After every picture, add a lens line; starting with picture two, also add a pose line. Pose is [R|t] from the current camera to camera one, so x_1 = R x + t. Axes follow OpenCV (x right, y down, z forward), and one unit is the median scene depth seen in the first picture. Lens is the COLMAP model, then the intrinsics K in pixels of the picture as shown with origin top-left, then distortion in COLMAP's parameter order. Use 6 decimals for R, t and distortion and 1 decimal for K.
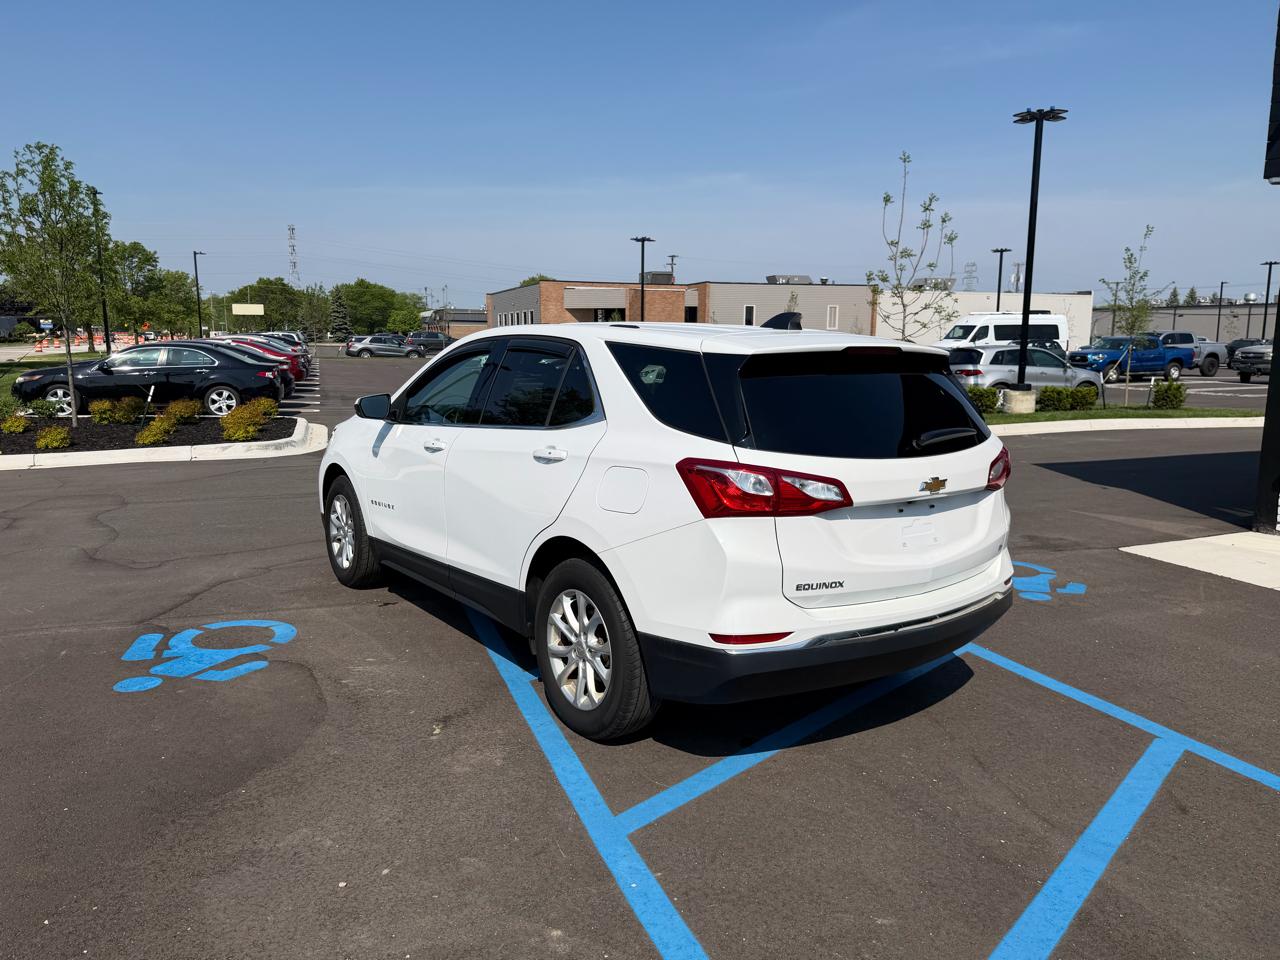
lens RADIAL K [[900.8, 0, 647.9], [0, 900.8, 482.4], [0, 0, 1]] dist [0.040358, -0.056746]
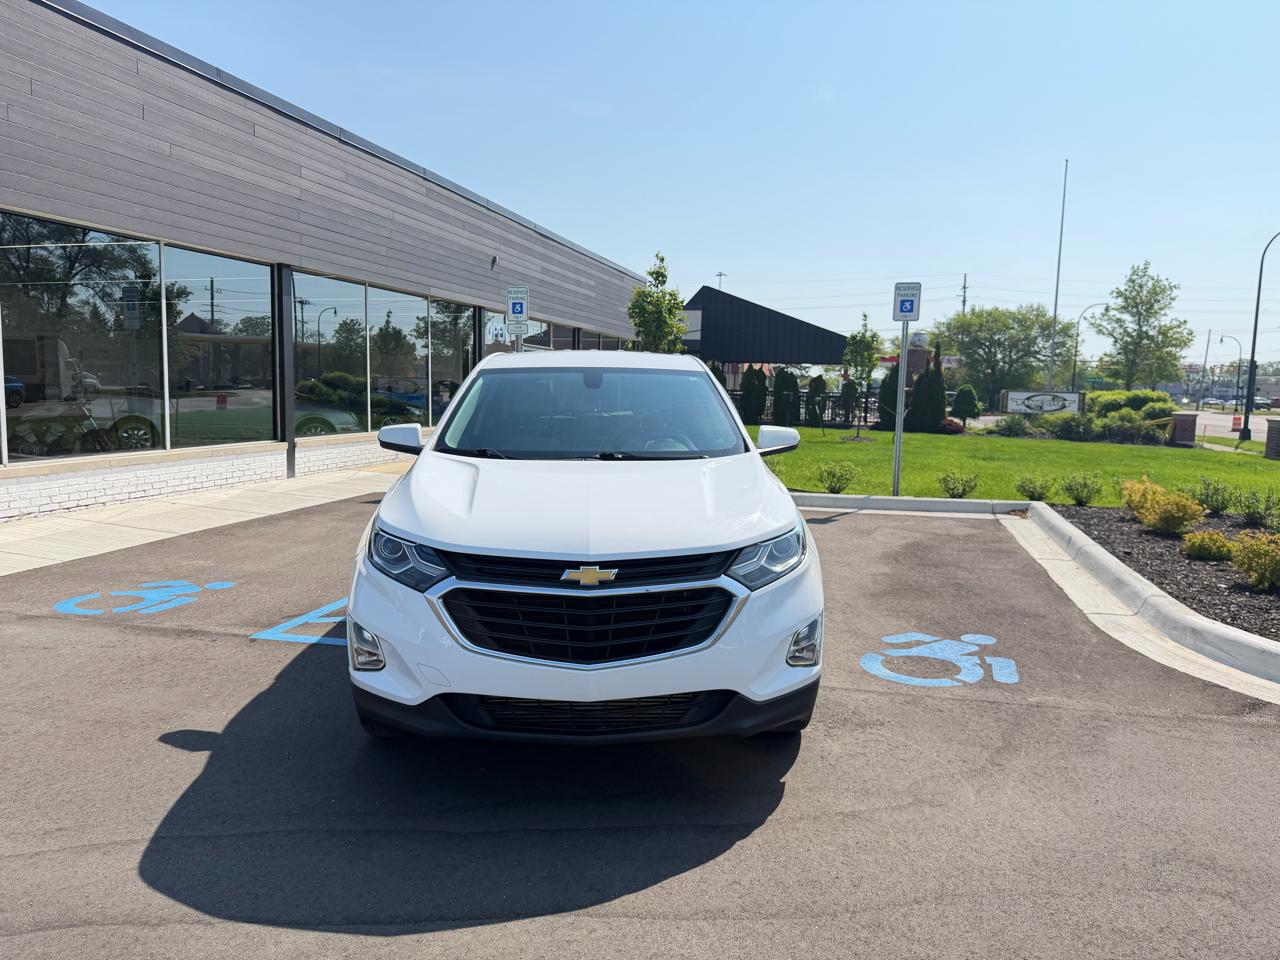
lens RADIAL K [[900.8, 0, 635.2], [0, 900.8, 476.7], [0, 0, 1]] dist [0.040358, -0.056746]
pose [[-0.822729, -0.083301, 0.562297, -0.800183], [0.061973, 0.970163, 0.234399, -0.308836], [-0.565045, 0.227694, -0.793019, 2.074651]]
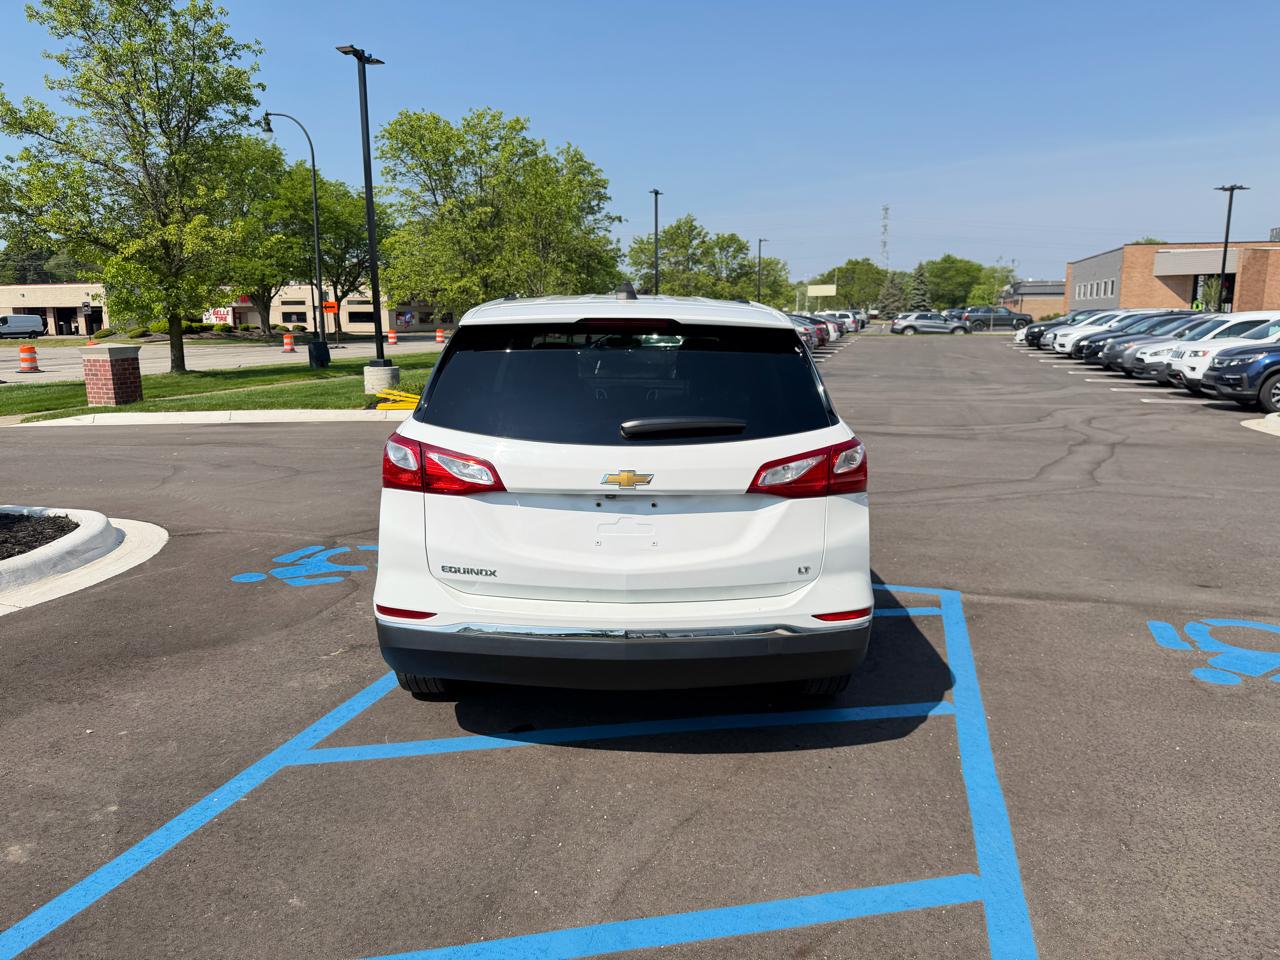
lens RADIAL K [[900.8, 0, 635.2], [0, 900.8, 481.1], [0, 0, 1]] dist [0.040358, -0.056746]
pose [[0.805610, 0.094052, -0.584933, 0.612172], [-0.080358, 0.995541, 0.049400, -0.028507], [0.586971, 0.007207, 0.809576, 0.231814]]
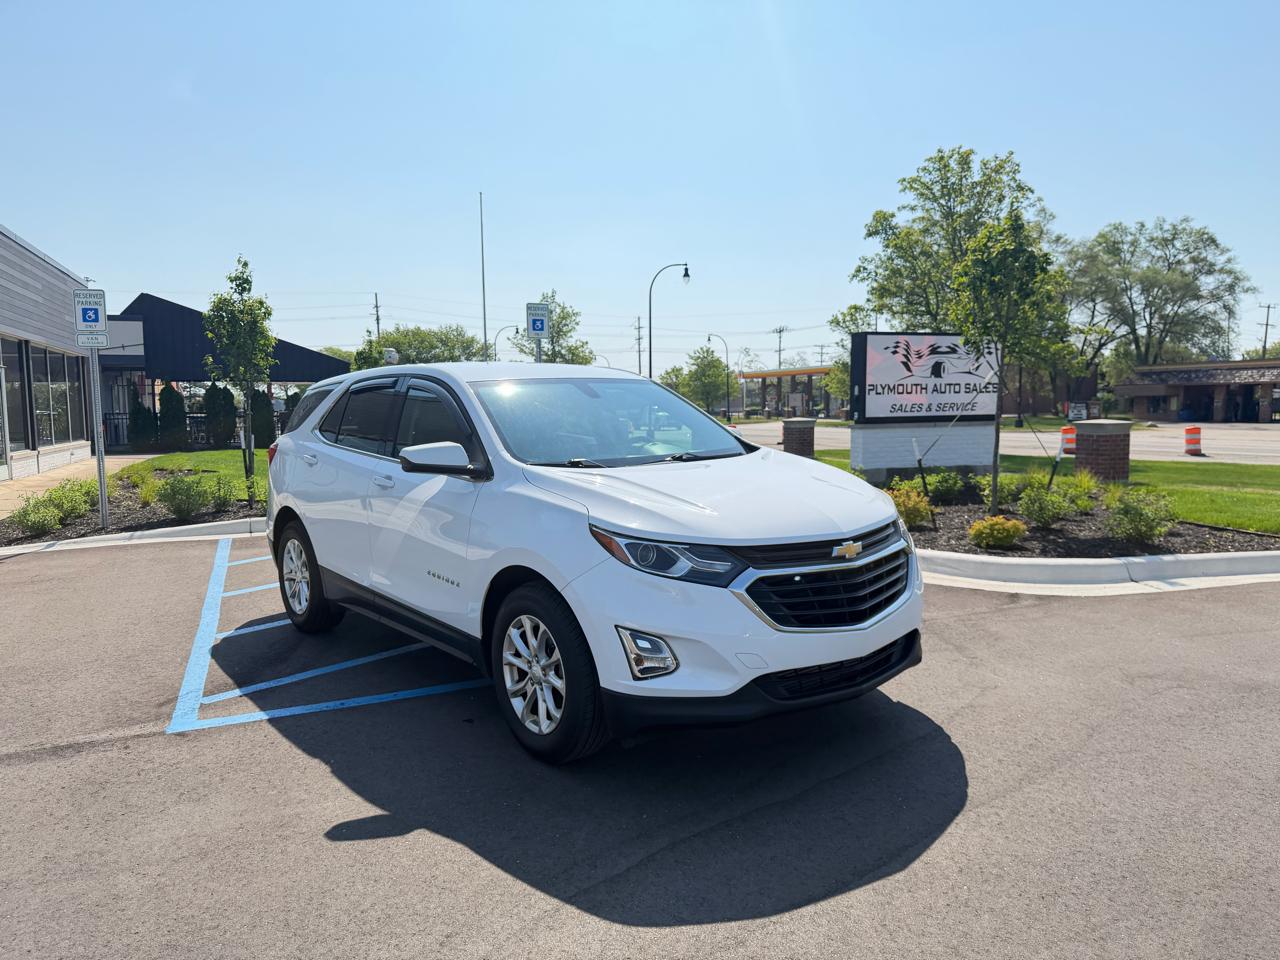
lens RADIAL K [[900.8, 0, 650.4], [0, 900.8, 489.3], [0, 0, 1]] dist [0.040358, -0.056746]
pose [[-0.998826, 0.008148, -0.047756, -0.183320], [-0.003978, 0.968630, 0.248476, -0.330118], [0.048282, 0.248374, -0.967460, 2.323300]]
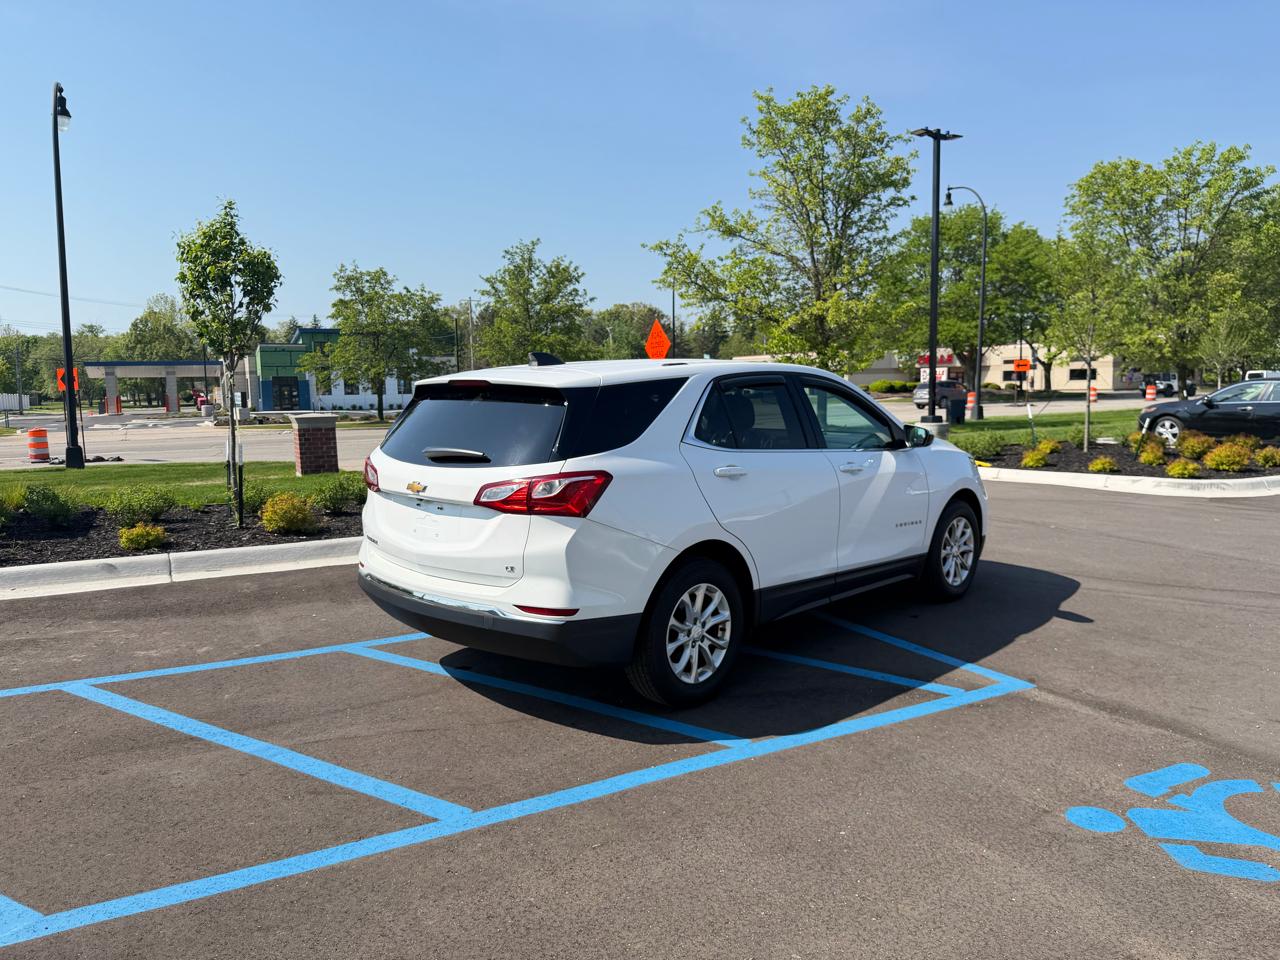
lens RADIAL K [[900.8, 0, 654.2], [0, 900.8, 481.3], [0, 0, 1]] dist [0.040358, -0.056746]
pose [[0.168726, 0.096829, -0.980895, 1.201238], [-0.136989, 0.987809, 0.073947, -0.107810], [0.976097, 0.121895, 0.179933, 0.815505]]
